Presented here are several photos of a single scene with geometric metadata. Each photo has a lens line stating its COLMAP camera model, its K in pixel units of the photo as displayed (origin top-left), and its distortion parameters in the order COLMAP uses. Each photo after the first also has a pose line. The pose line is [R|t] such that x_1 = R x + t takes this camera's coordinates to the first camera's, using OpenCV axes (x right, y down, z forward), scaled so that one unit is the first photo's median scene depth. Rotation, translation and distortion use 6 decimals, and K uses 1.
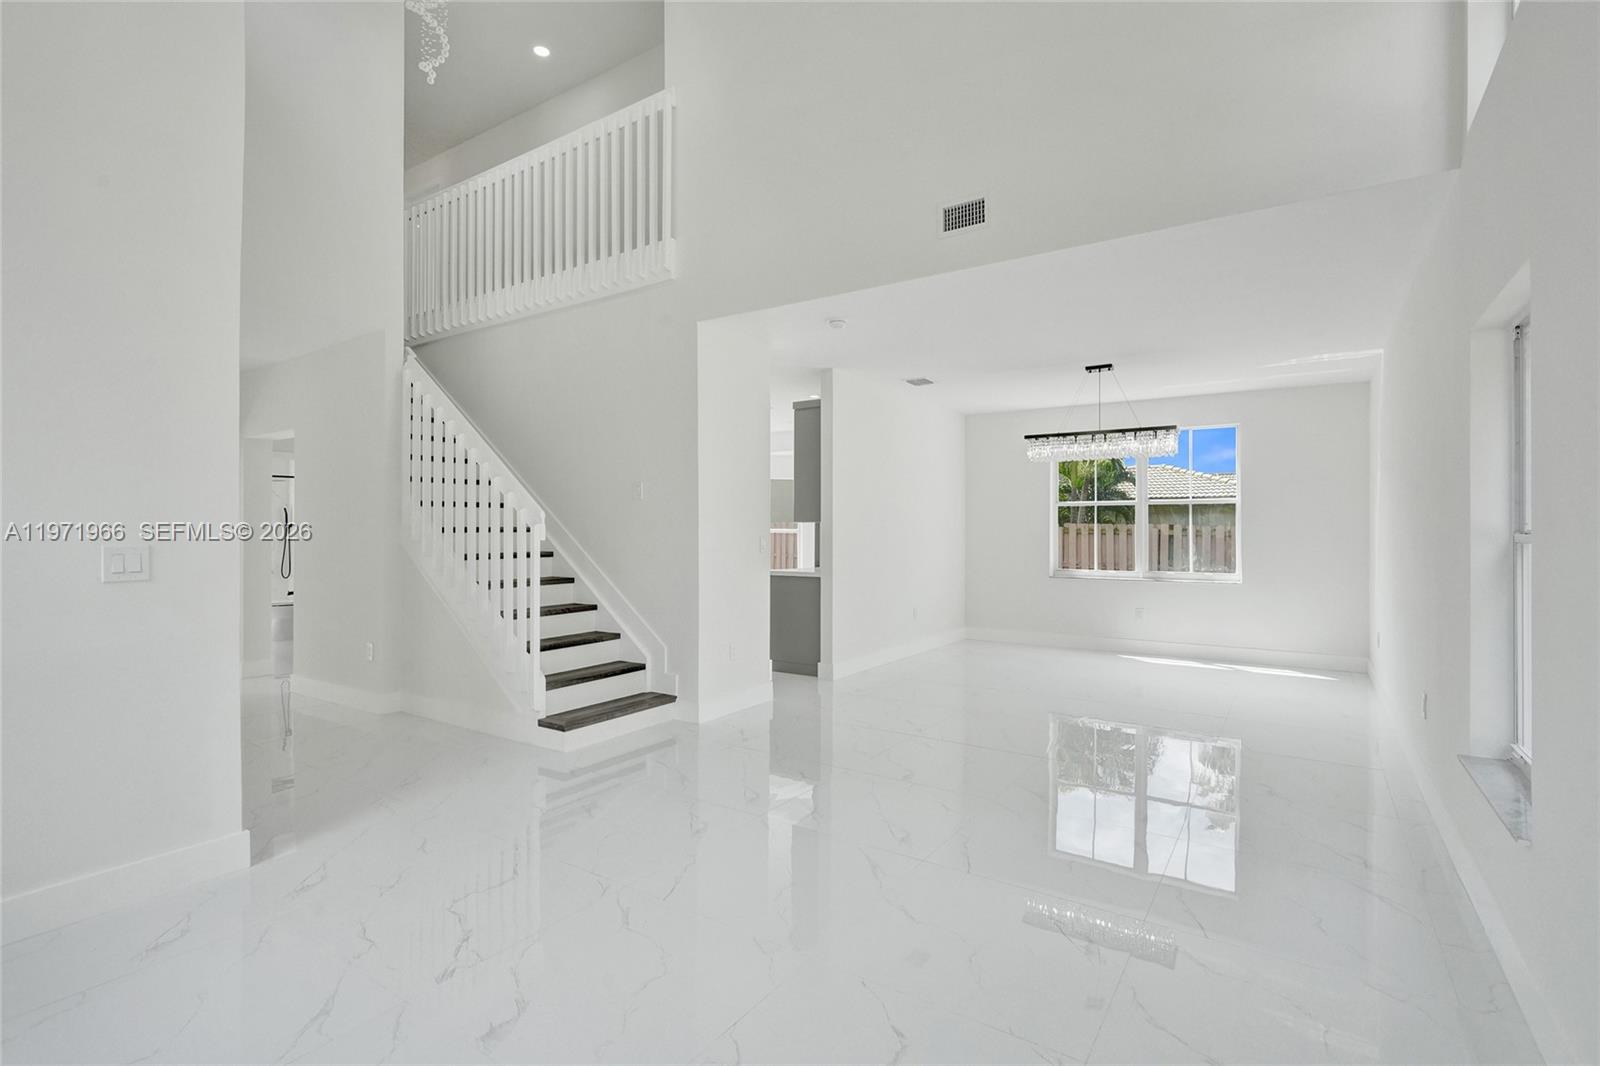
lens RADIAL K [[746.3, 0, 800.8], [0, 746.3, 528.4], [0, 0, 1]] dist [-0.000402, -0.000244]
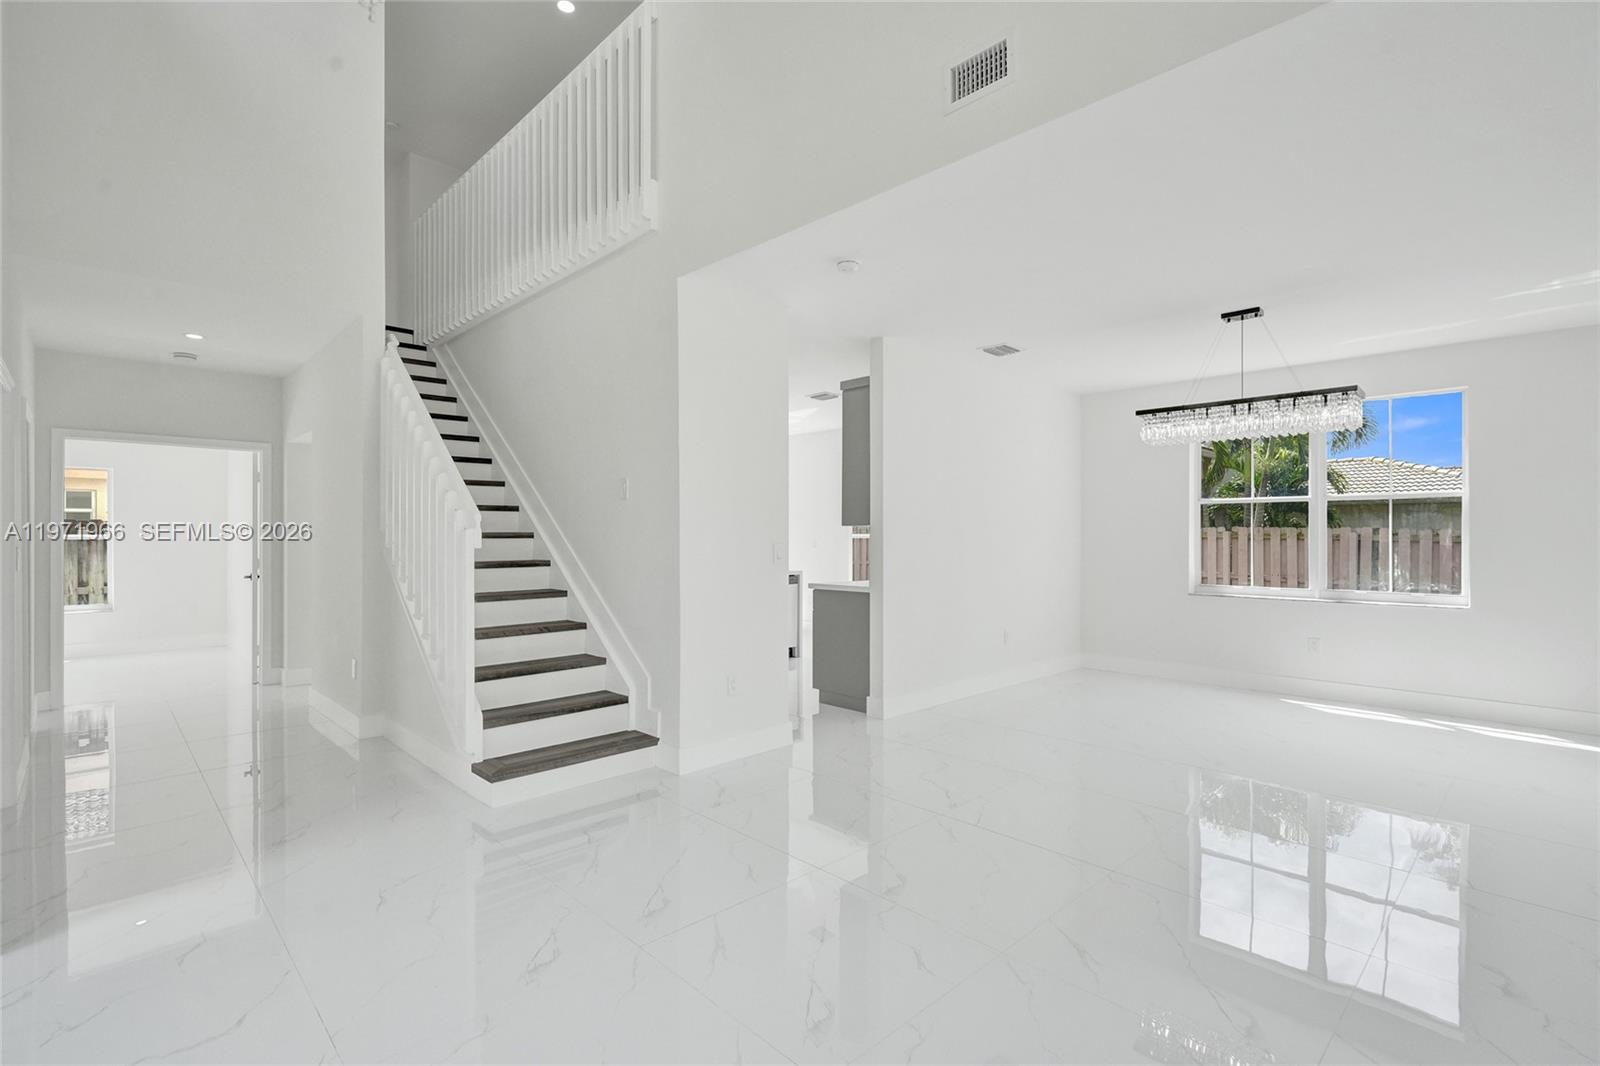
lens RADIAL K [[746.3, 0, 798.5], [0, 746.3, 538.8], [0, 0, 1]] dist [-0.000402, -0.000244]
pose [[0.977750, -0.000707, -0.209772, 0.122424], [0.002071, 0.999978, 0.006286, 0.000609], [0.209763, -0.006581, 0.977730, 0.181997]]
